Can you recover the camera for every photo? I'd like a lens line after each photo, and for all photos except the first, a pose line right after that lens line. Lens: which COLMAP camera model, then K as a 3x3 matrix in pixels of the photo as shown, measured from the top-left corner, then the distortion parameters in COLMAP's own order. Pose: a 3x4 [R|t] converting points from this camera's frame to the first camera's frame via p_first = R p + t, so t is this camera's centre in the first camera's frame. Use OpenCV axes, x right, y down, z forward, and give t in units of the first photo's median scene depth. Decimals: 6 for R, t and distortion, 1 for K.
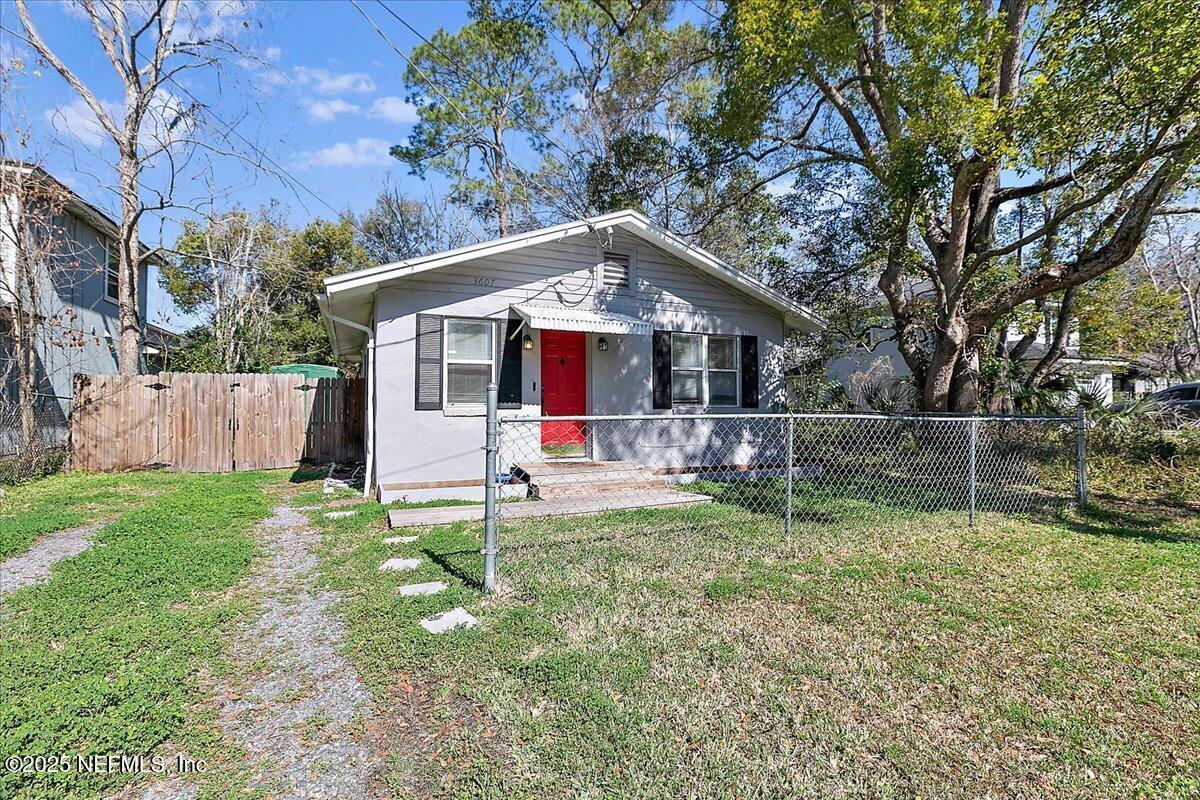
lens RADIAL K [[550.2, 0, 600.4], [0, 550.2, 404.0], [0, 0, 1]] dist [-0.000345, -0.000199]
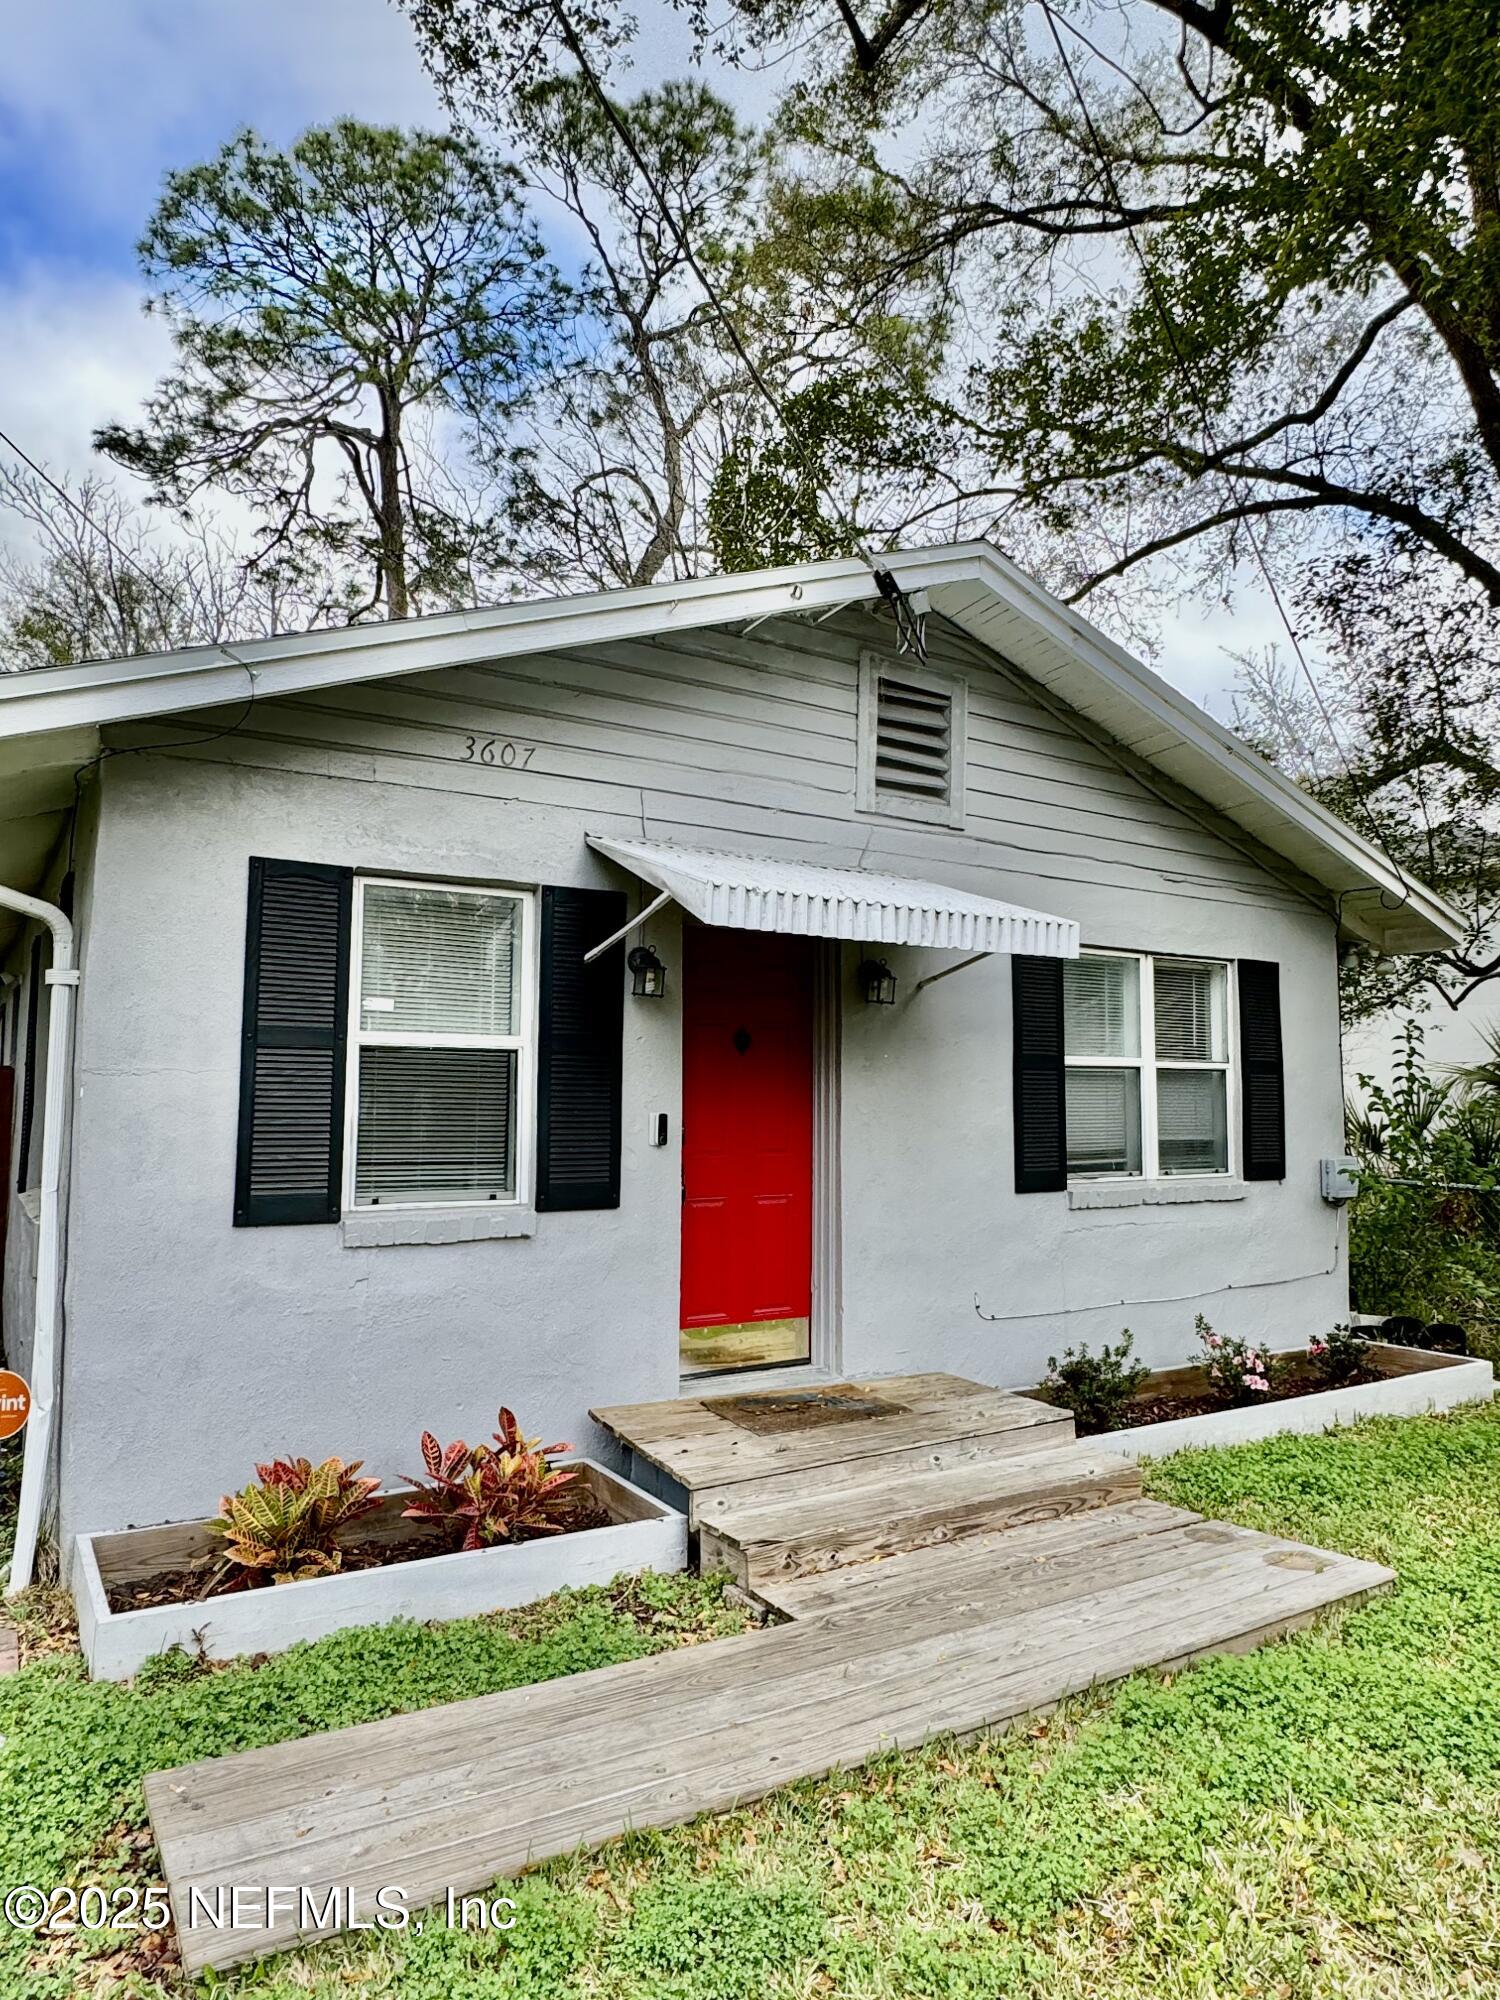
lens RADIAL K [[1260.5, 0, 752.1], [0, 1260.5, 1026.0], [0, 0, 1]] dist [-0.003374, -0.001597]
pose [[0.990377, 0.015236, 0.137555, -0.162689], [-0.008659, 0.998796, -0.048285, -0.052502], [-0.138125, 0.046629, 0.989317, 0.342702]]
